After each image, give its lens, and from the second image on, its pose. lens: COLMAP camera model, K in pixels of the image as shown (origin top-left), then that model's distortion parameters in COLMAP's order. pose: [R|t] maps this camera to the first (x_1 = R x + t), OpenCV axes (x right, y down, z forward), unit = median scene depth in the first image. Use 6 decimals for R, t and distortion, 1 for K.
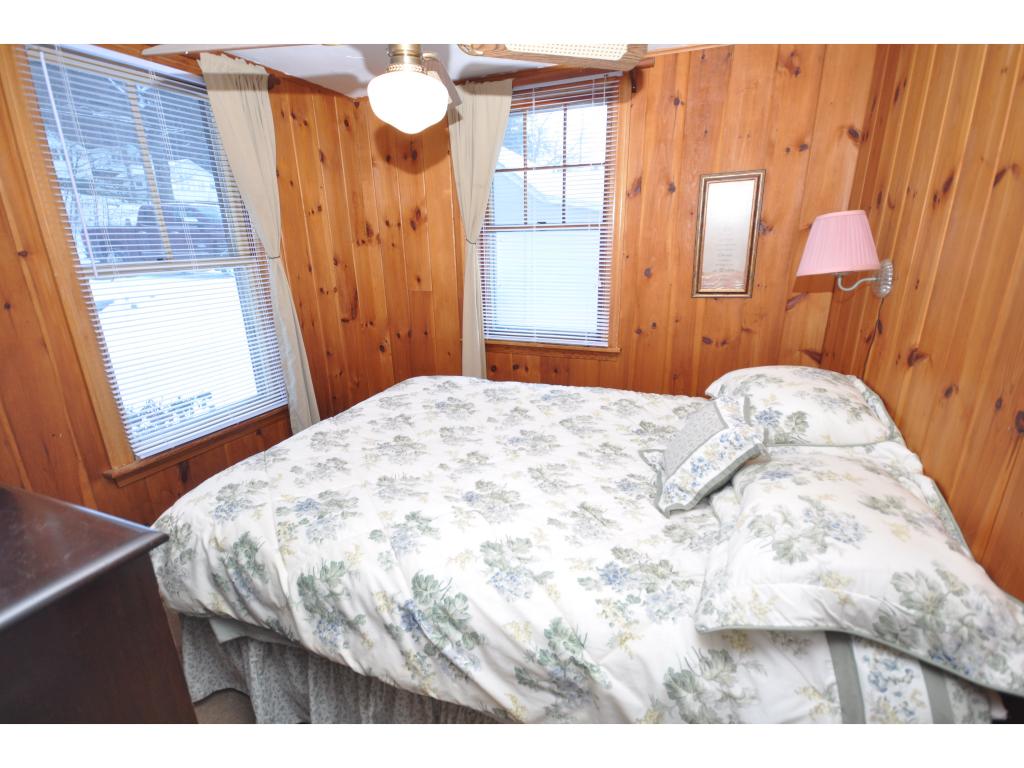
lens RADIAL K [[483.5, 0, 512.0], [0, 483.5, 384.0], [0, 0, 1]] dist [0.016809, -0.000093]
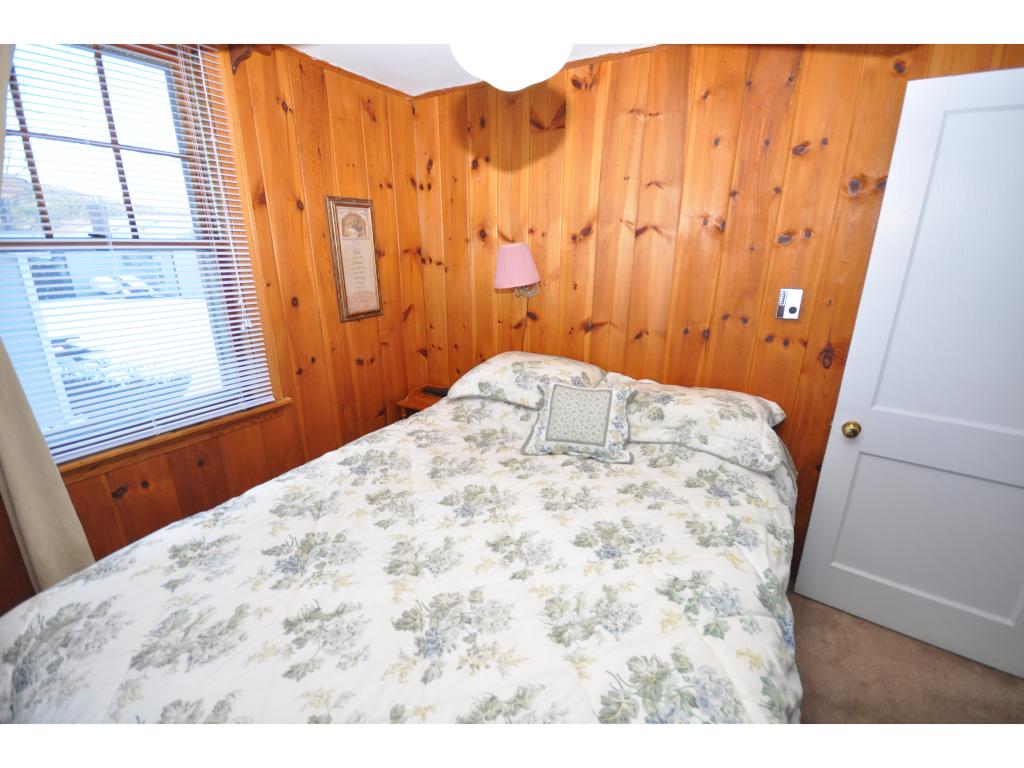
lens RADIAL K [[446.7, 0, 508.8], [0, 446.7, 388.6], [0, 0, 1]] dist [-0.001264, -0.000247]
pose [[0.165087, -0.275430, 0.947040, -0.530389], [0.291112, 0.931042, 0.220031, -0.182716], [-0.942337, 0.239371, 0.233884, 0.601492]]
